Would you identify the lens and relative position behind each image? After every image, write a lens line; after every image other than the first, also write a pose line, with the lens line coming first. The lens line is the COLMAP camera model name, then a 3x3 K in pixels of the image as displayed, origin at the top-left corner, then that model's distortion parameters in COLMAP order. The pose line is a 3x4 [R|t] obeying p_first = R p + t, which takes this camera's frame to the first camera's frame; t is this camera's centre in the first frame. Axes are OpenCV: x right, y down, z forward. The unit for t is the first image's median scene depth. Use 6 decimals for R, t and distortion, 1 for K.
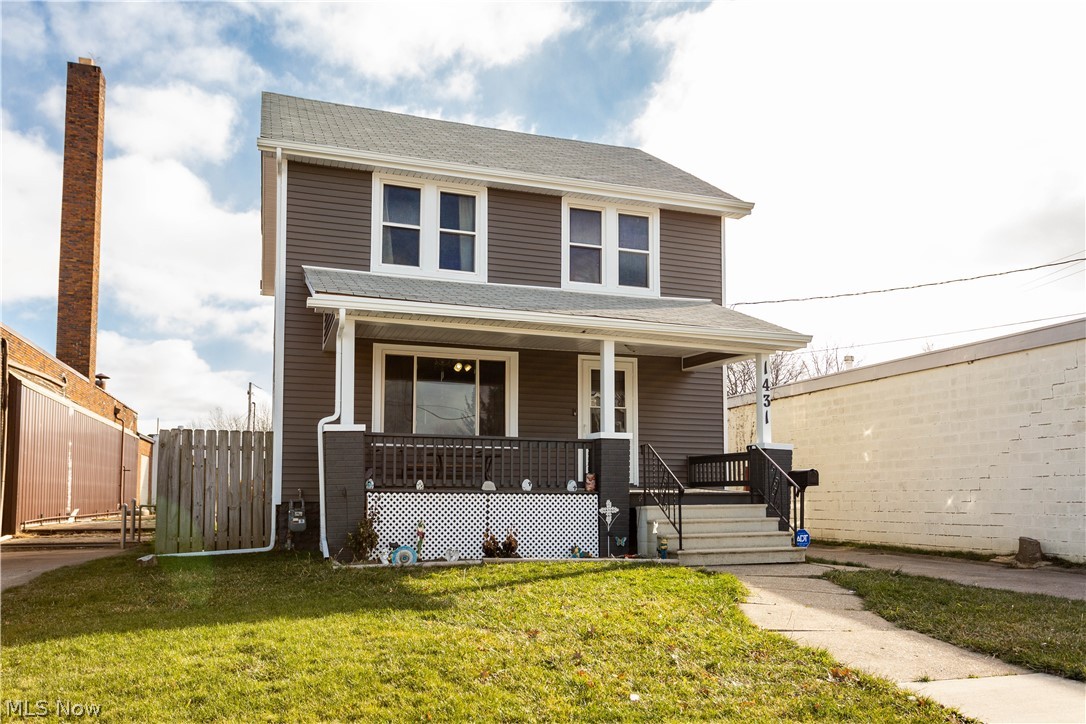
lens RADIAL K [[800.0, 0, 540.0], [0, 800.0, 454.3], [0, 0, 1]] dist [0.004067, 0.001720]
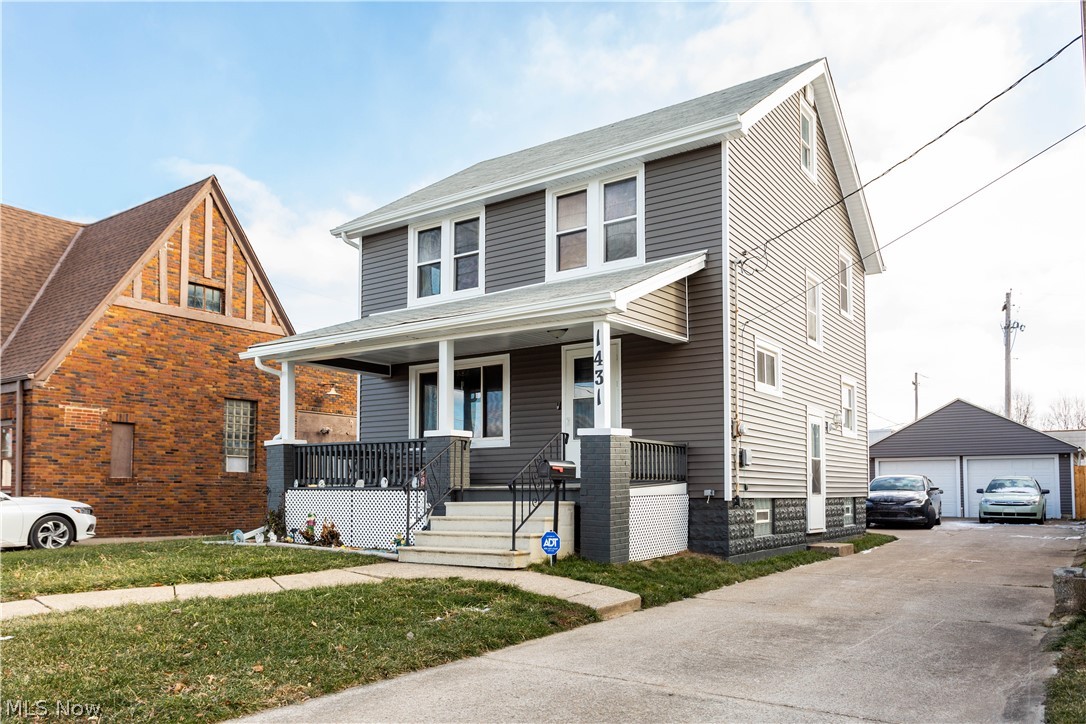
lens RADIAL K [[800.0, 0, 540.0], [0, 800.0, 454.3], [0, 0, 1]] dist [0.004067, 0.001720]
pose [[0.592512, -0.040003, -0.804568, 0.855602], [0.044079, 0.998880, -0.017202, 0.023159], [0.804355, -0.025272, 0.593612, 0.425735]]
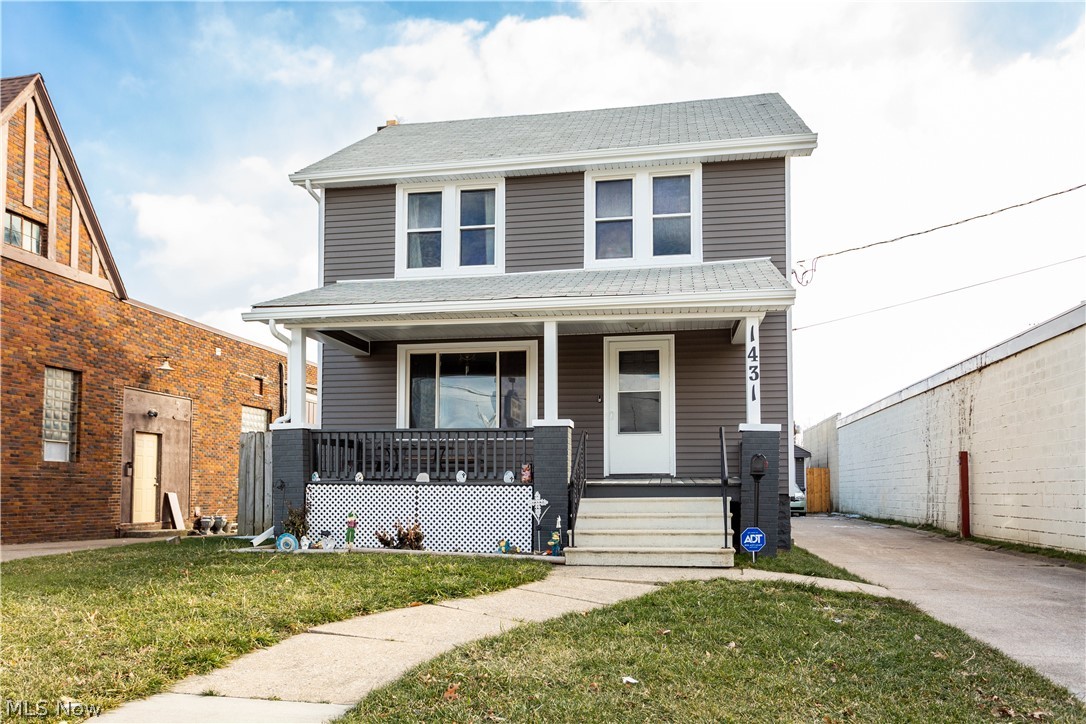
lens RADIAL K [[800.0, 0, 540.0], [0, 800.0, 454.3], [0, 0, 1]] dist [0.004067, 0.001720]
pose [[0.875199, -0.021442, -0.483288, 0.458499], [0.025304, 0.999679, 0.001471, 0.010052], [0.483101, -0.013517, 0.875460, 0.151675]]
